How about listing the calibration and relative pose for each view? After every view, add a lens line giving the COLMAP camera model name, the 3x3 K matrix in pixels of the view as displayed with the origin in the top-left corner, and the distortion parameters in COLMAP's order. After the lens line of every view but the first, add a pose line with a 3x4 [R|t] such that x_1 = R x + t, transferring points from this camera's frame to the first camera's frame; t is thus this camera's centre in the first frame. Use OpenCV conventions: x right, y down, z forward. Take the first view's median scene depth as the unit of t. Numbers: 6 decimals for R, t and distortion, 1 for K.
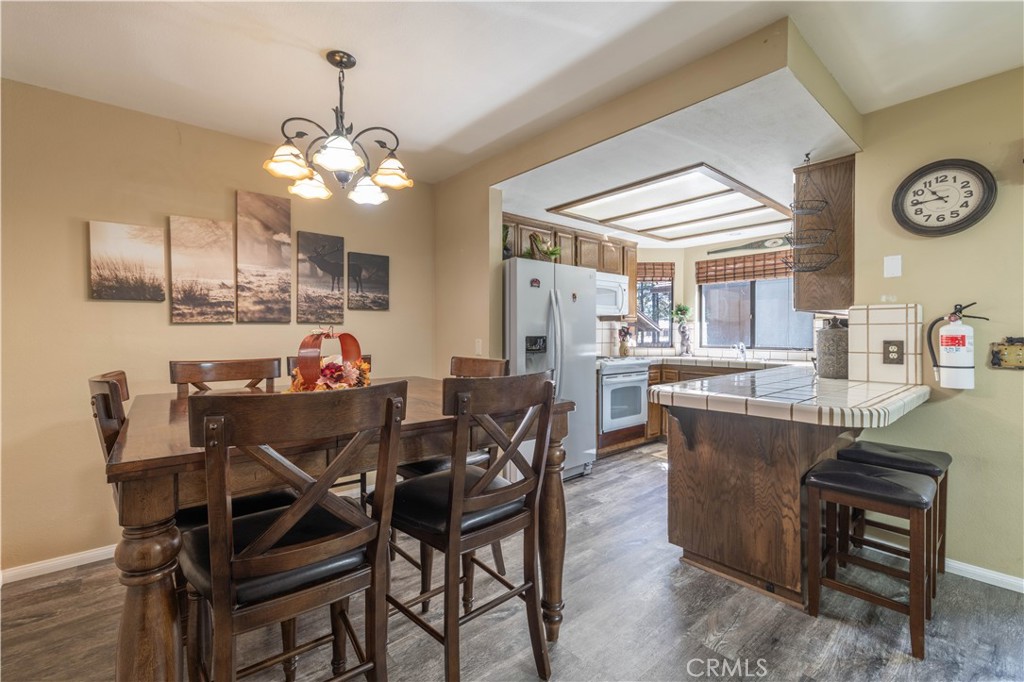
lens RADIAL K [[445.1, 0, 511.6], [0, 445.1, 338.2], [0, 0, 1]] dist [0.001682, 0.000469]
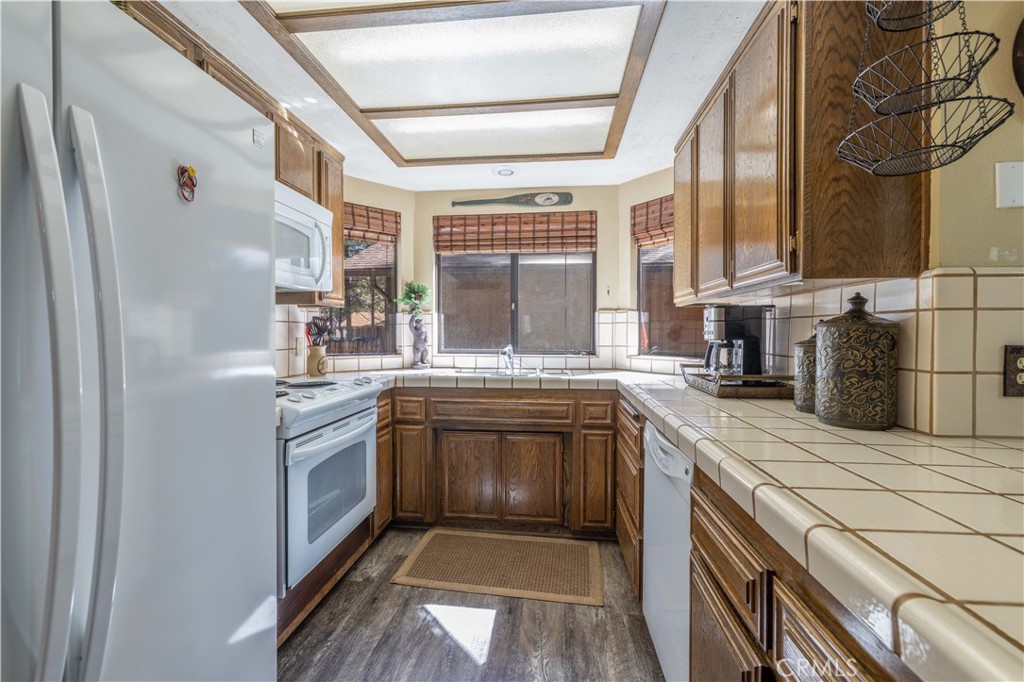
lens RADIAL K [[445.1, 0, 507.8], [0, 445.1, 337.4], [0, 0, 1]] dist [0.001682, 0.000469]
pose [[0.743079, -0.007740, 0.669159, 0.076964], [0.005890, 0.999970, 0.005026, -0.004085], [-0.669178, 0.000207, 0.743102, 0.497811]]
